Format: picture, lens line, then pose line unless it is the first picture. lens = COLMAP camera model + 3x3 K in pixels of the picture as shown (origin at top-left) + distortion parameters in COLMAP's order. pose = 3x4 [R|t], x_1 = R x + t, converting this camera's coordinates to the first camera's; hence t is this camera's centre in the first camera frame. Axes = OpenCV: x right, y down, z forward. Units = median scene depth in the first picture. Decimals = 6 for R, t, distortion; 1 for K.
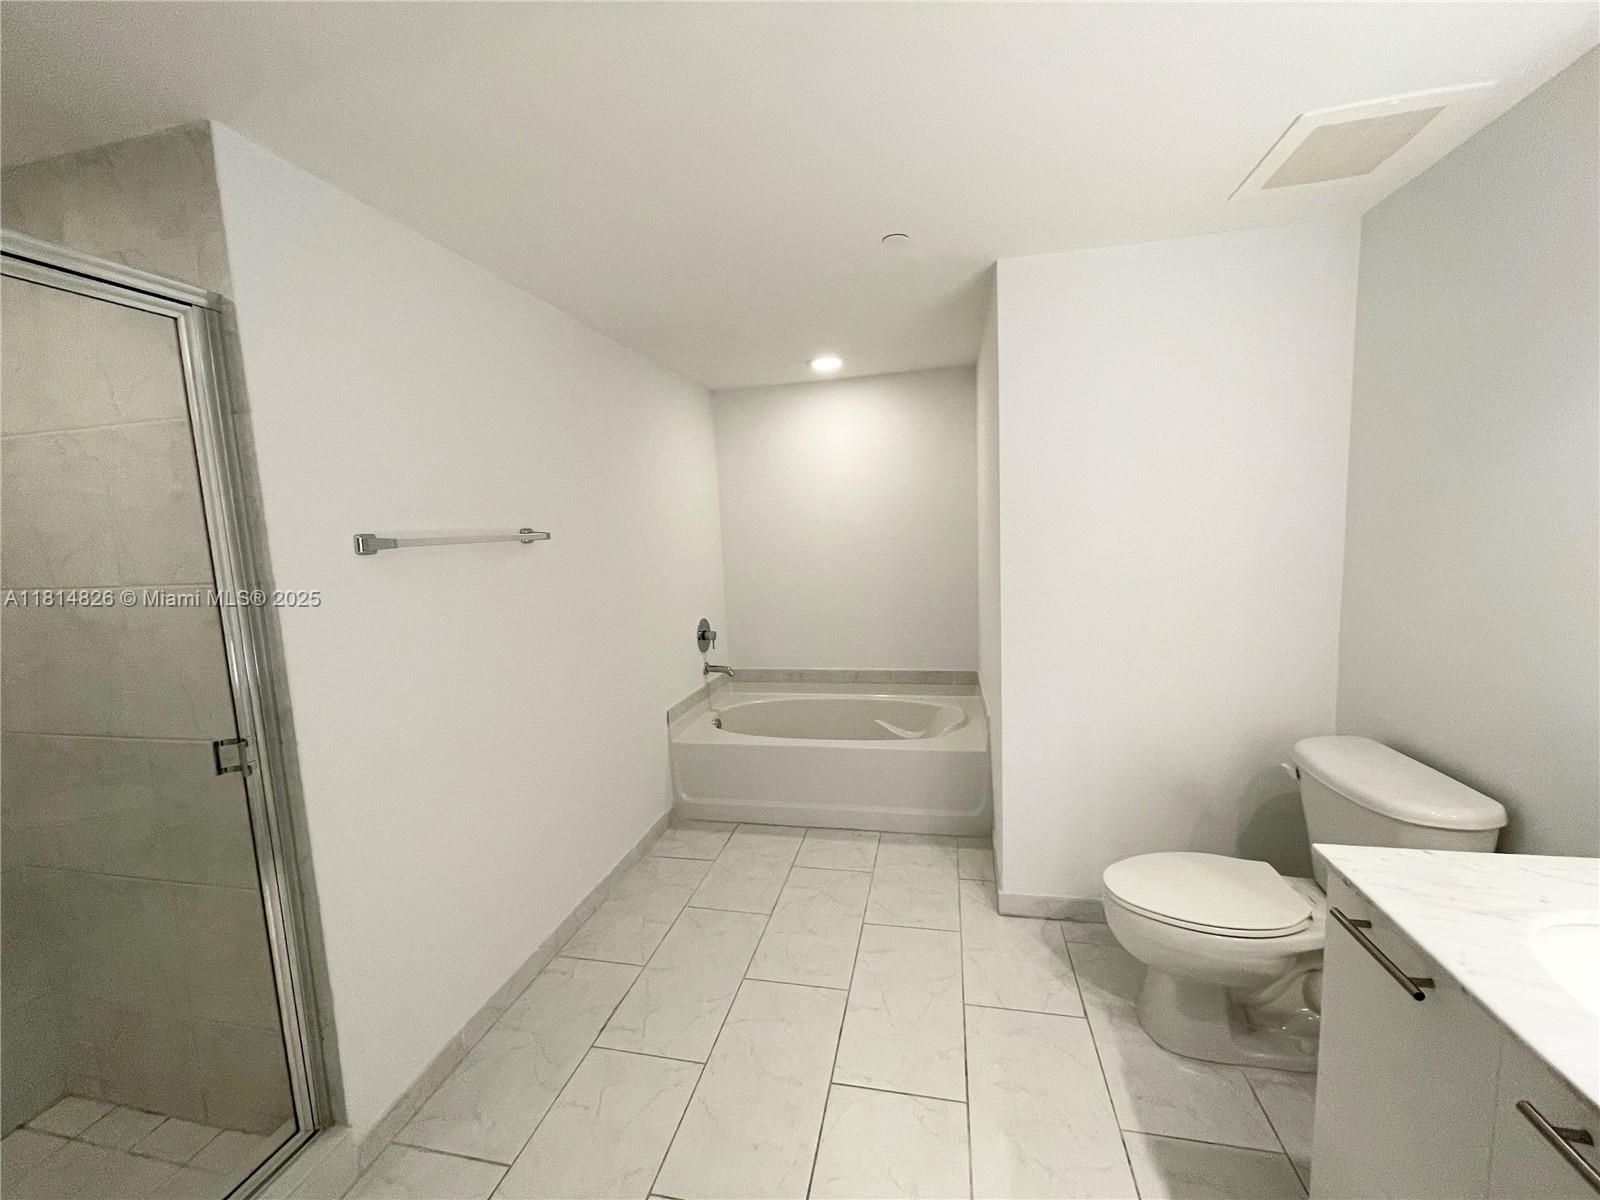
lens RADIAL K [[644.8, 0, 800.2], [0, 644.8, 598.6], [0, 0, 1]] dist [-0.004453, -0.000209]
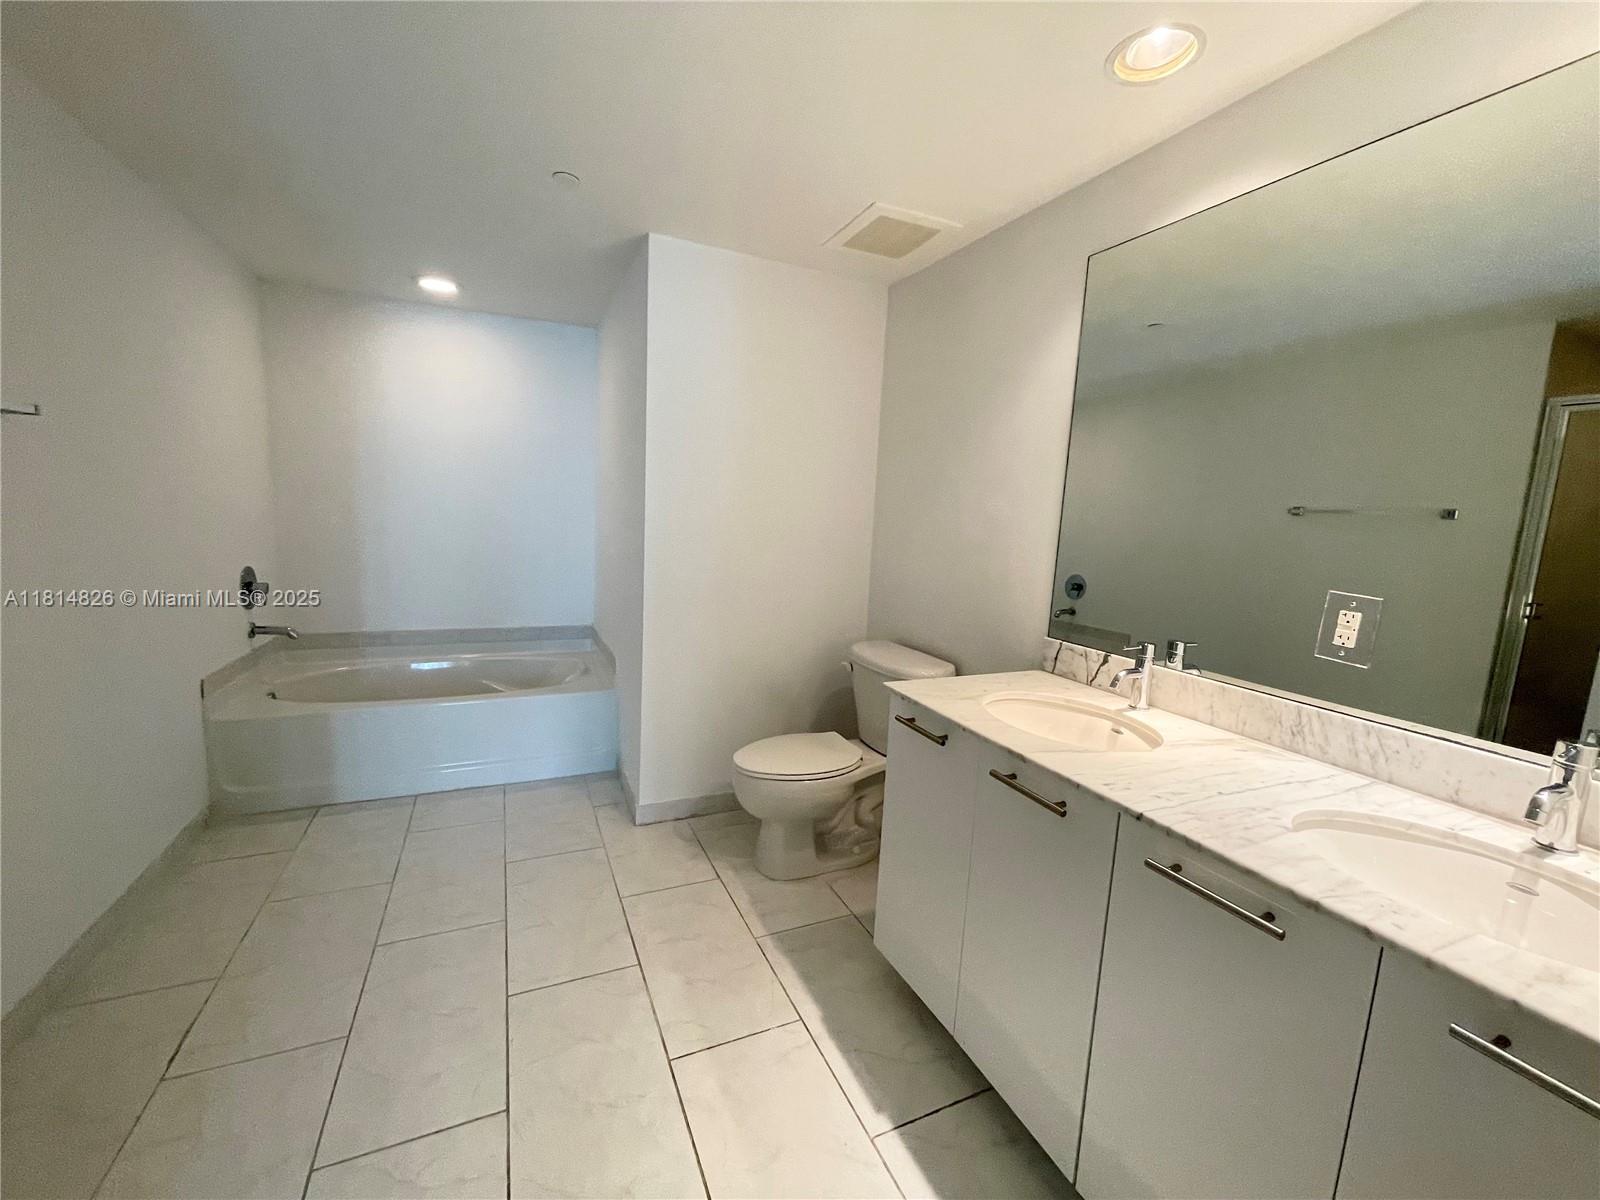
lens RADIAL K [[644.8, 0, 800.2], [0, 644.8, 598.6], [0, 0, 1]] dist [-0.004453, -0.000209]
pose [[0.795741, 0.000619, 0.605637, -0.177445], [-0.015195, 0.999705, 0.018943, 0.090754], [-0.605446, -0.024277, 0.795516, -0.063320]]
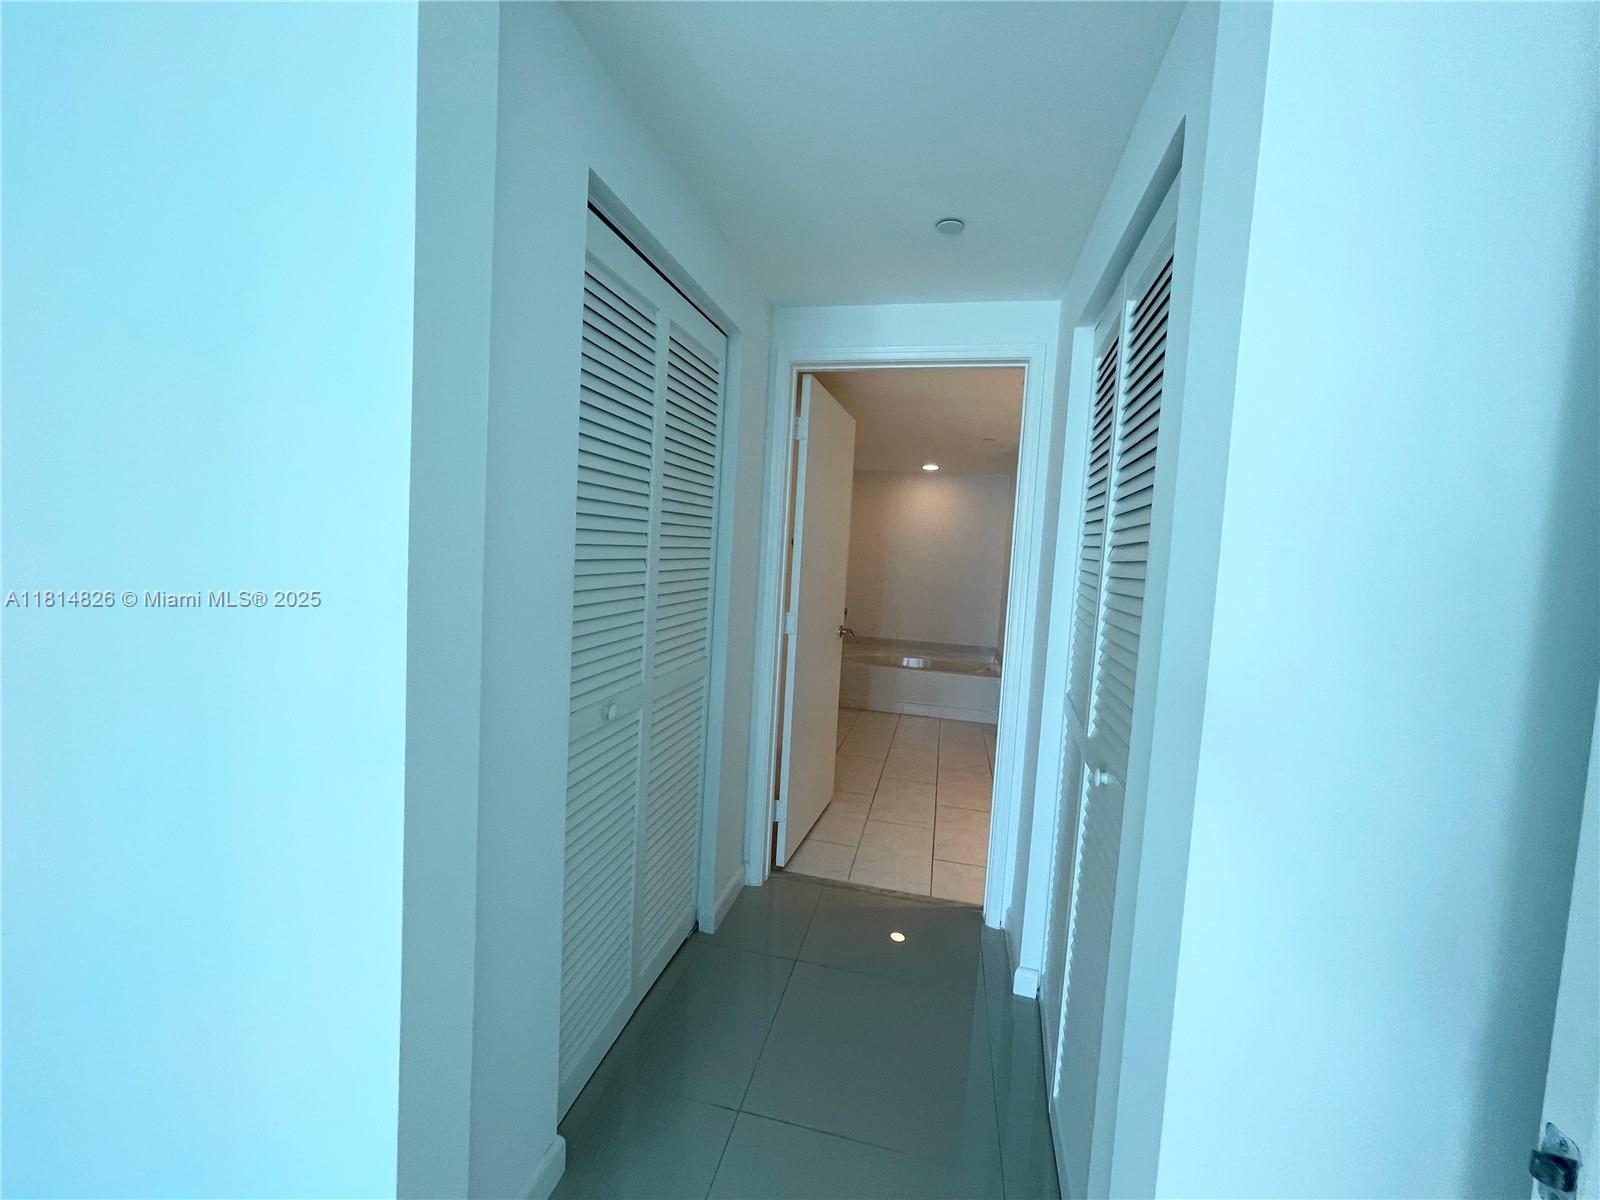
lens RADIAL K [[644.8, 0, 800.2], [0, 644.8, 598.6], [0, 0, 1]] dist [-0.004453, -0.000209]
pose [[0.996112, 0.086792, -0.015069, -0.491209], [-0.087436, 0.994951, -0.049274, 0.265763], [0.010716, 0.050400, 0.998672, -1.551209]]
